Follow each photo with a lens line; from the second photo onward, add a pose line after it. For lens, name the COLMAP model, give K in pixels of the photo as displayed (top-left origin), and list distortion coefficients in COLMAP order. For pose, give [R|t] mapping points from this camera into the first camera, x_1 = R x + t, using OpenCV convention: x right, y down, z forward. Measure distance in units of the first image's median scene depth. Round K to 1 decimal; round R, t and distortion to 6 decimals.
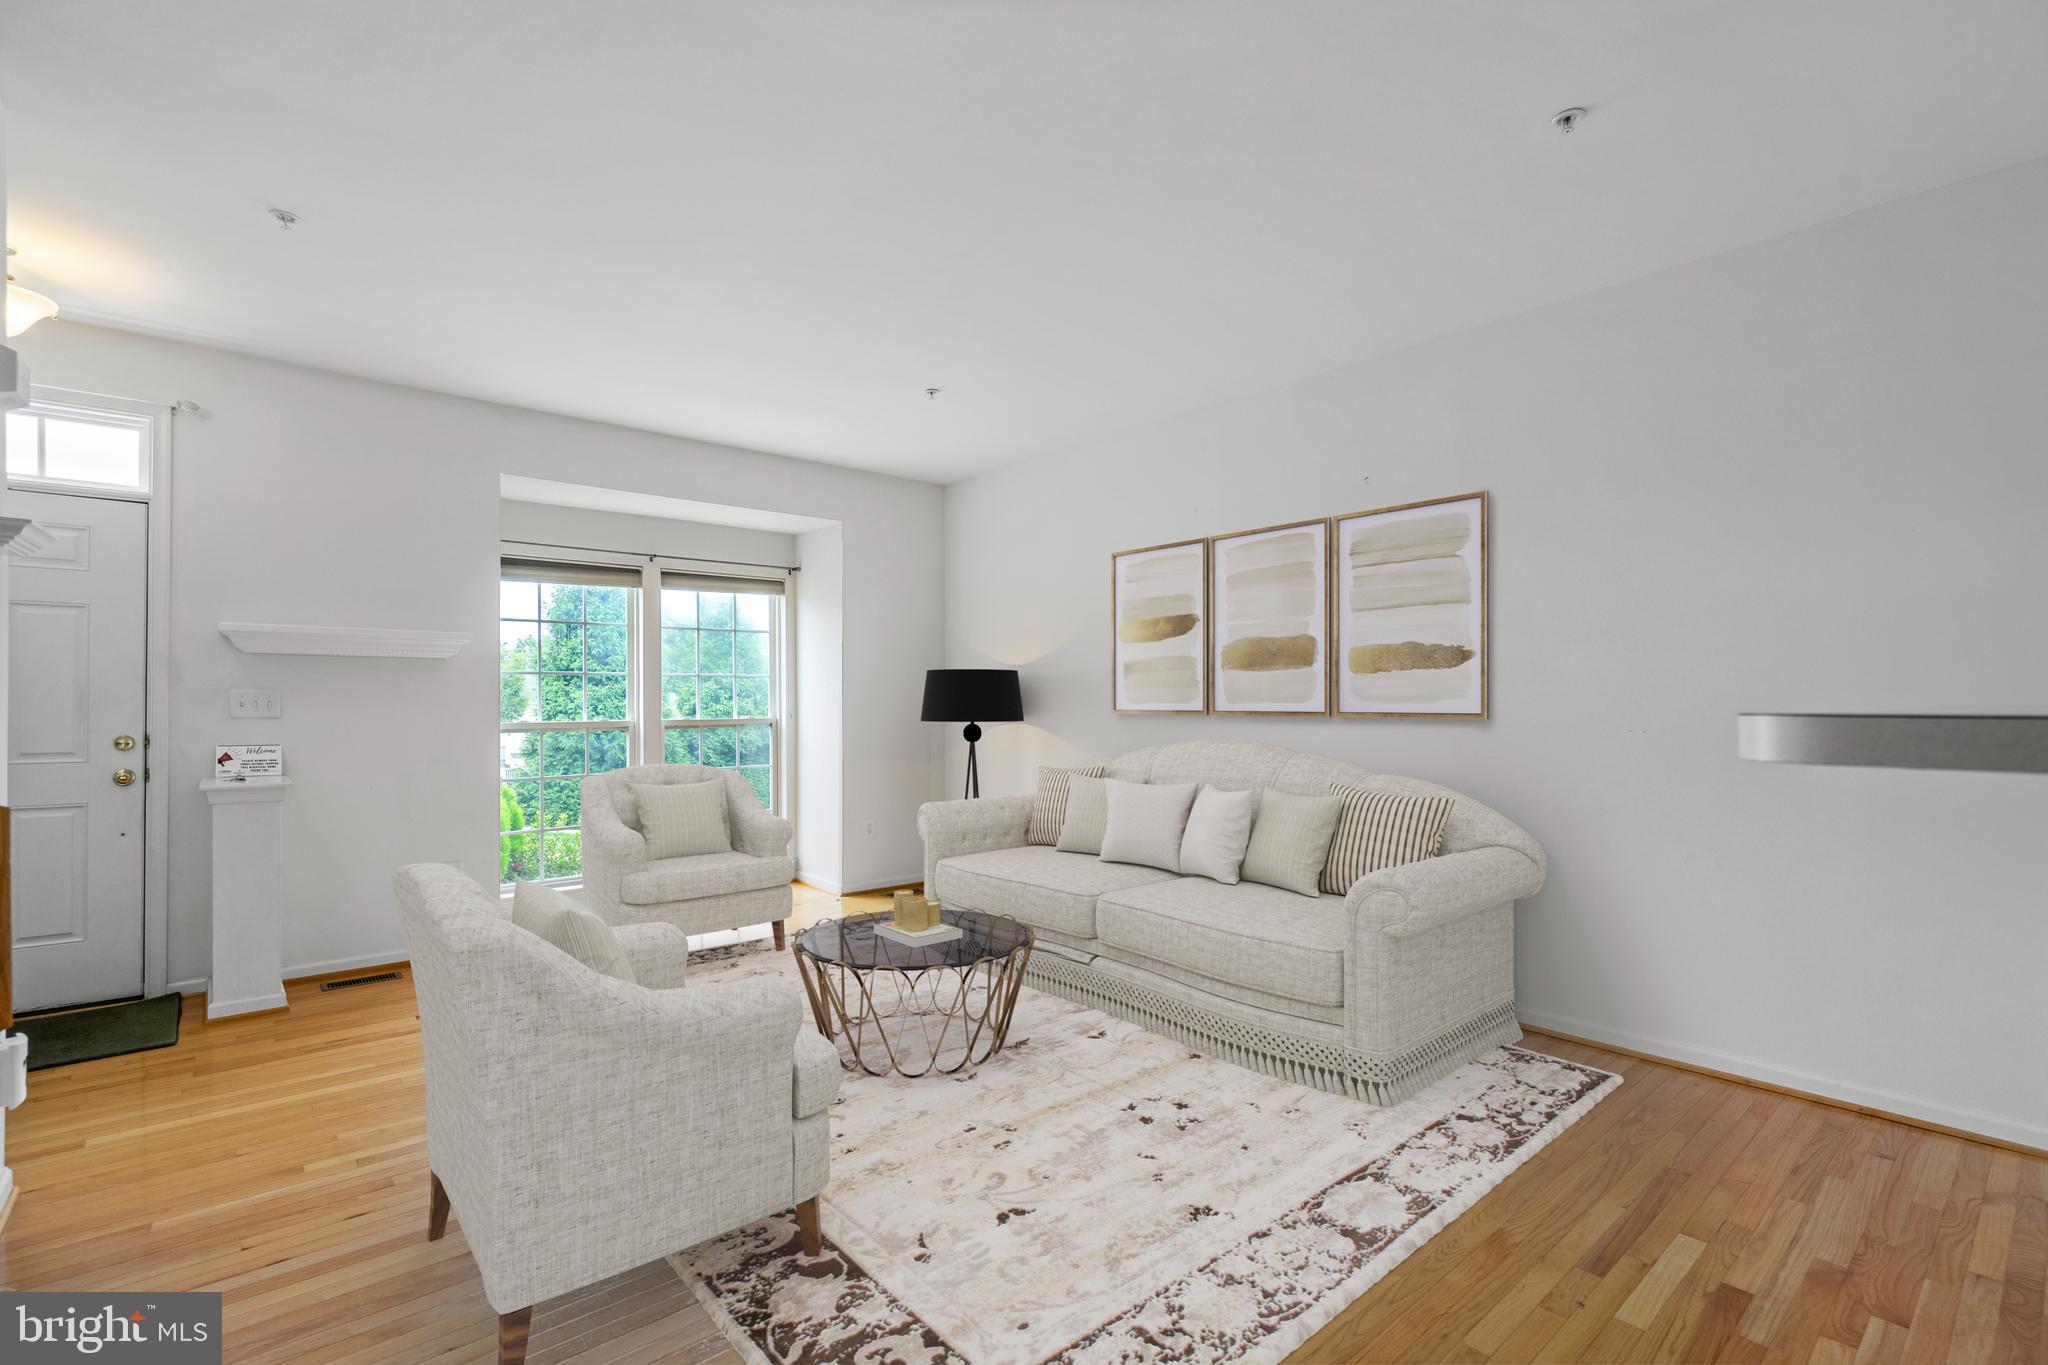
lens RADIAL K [[938.6, 0, 1015.9], [0, 938.6, 696.9], [0, 0, 1]] dist [0.002885, 0.000595]
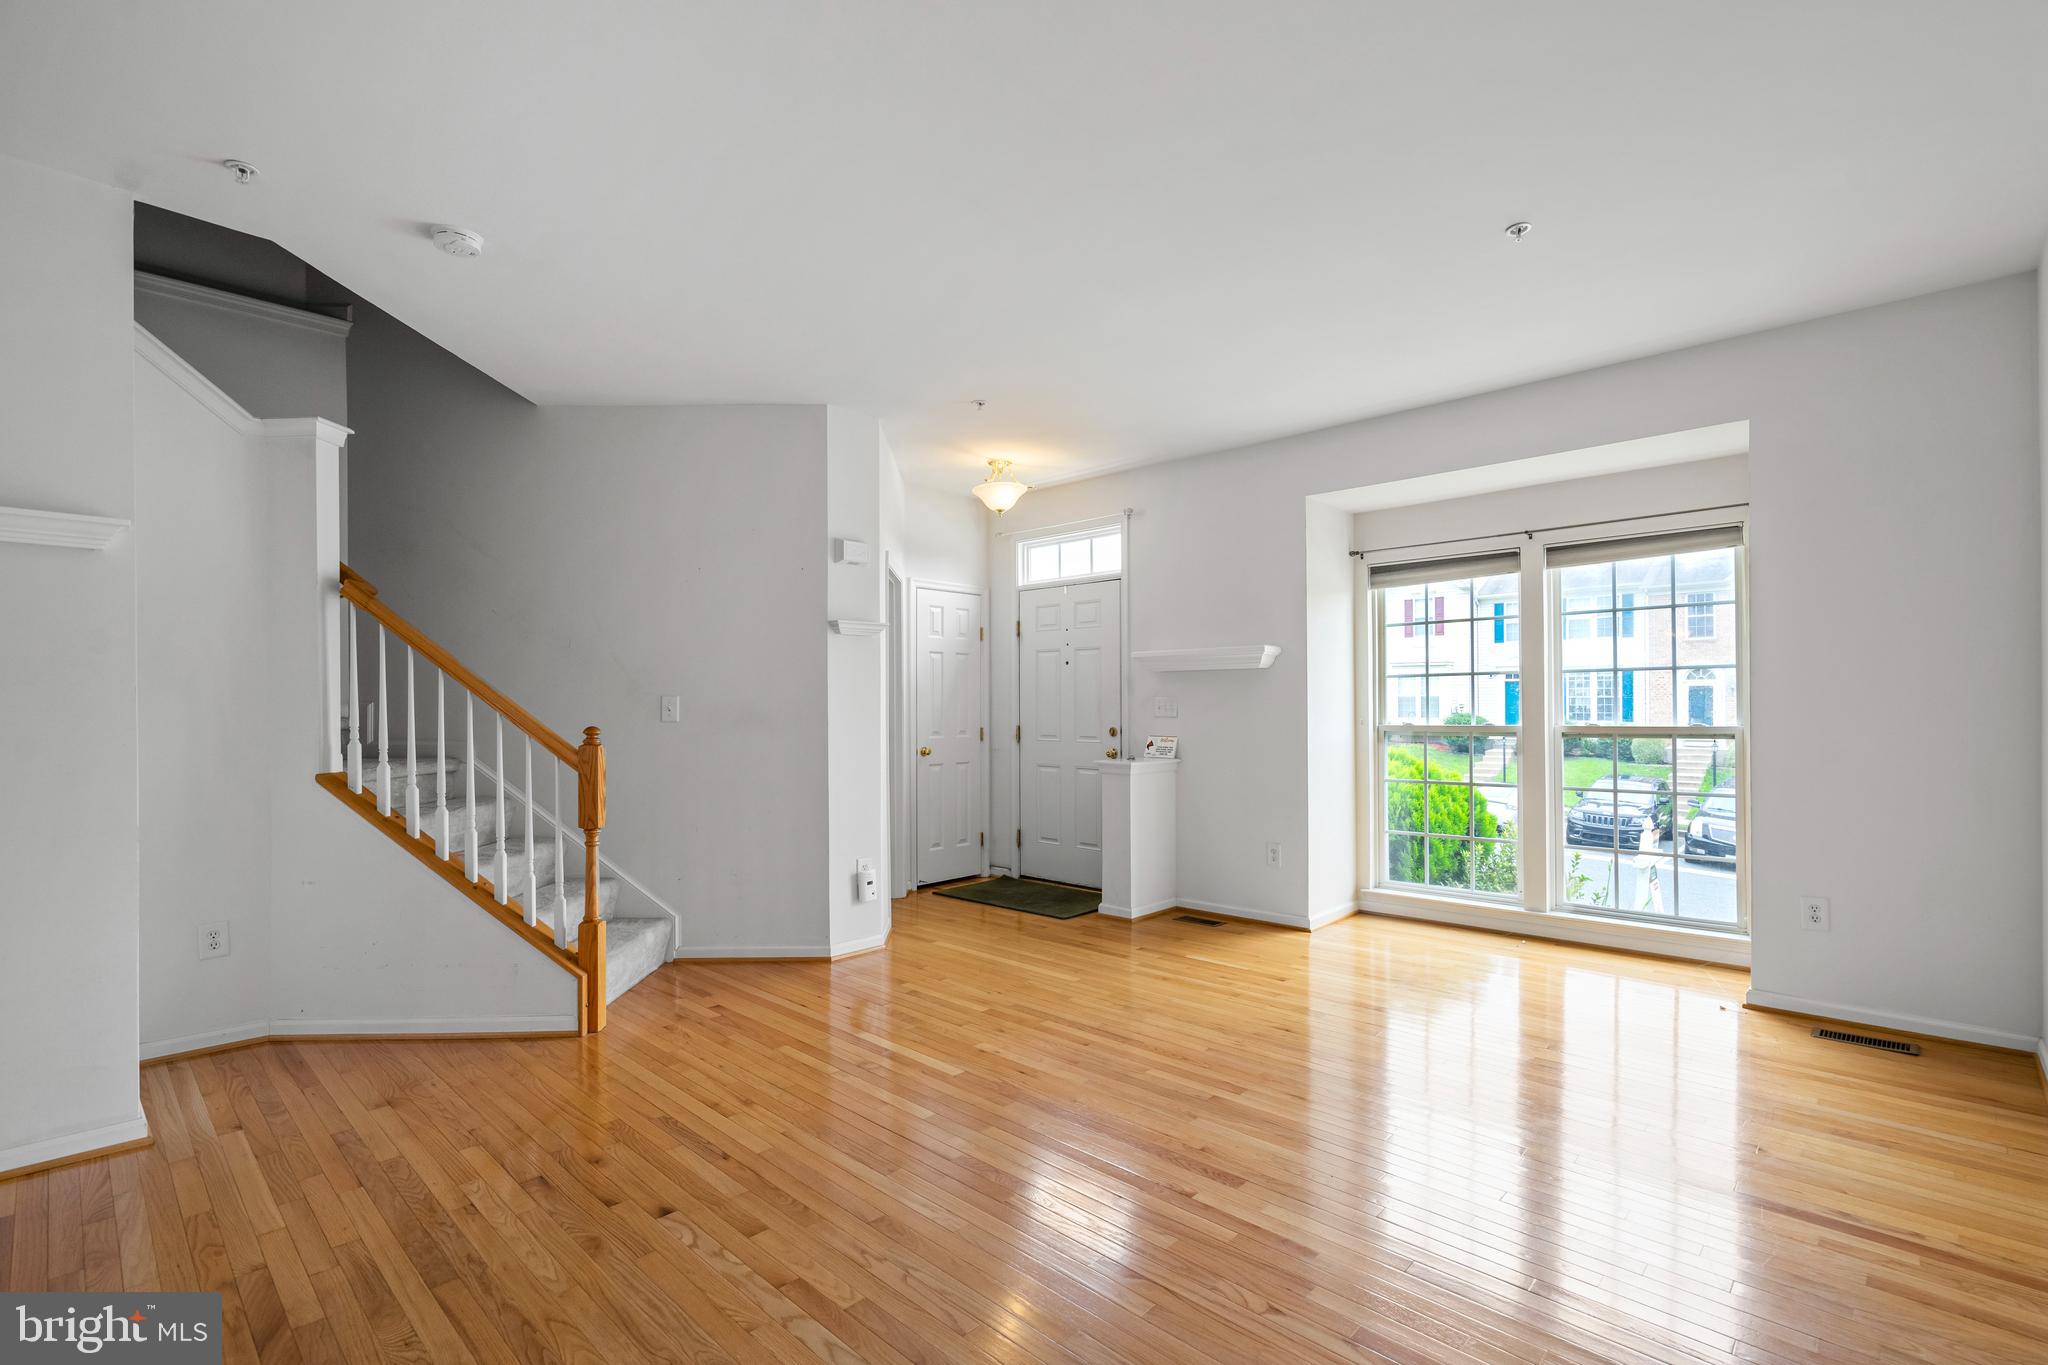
lens RADIAL K [[938.6, 0, 1015.9], [0, 938.6, 696.9], [0, 0, 1]] dist [0.002885, 0.000595]
pose [[0.087422, -0.004545, -0.996161, 0.616938], [0.012772, 0.999913, -0.003441, -0.006688], [0.996089, -0.012423, 0.087473, 0.681933]]
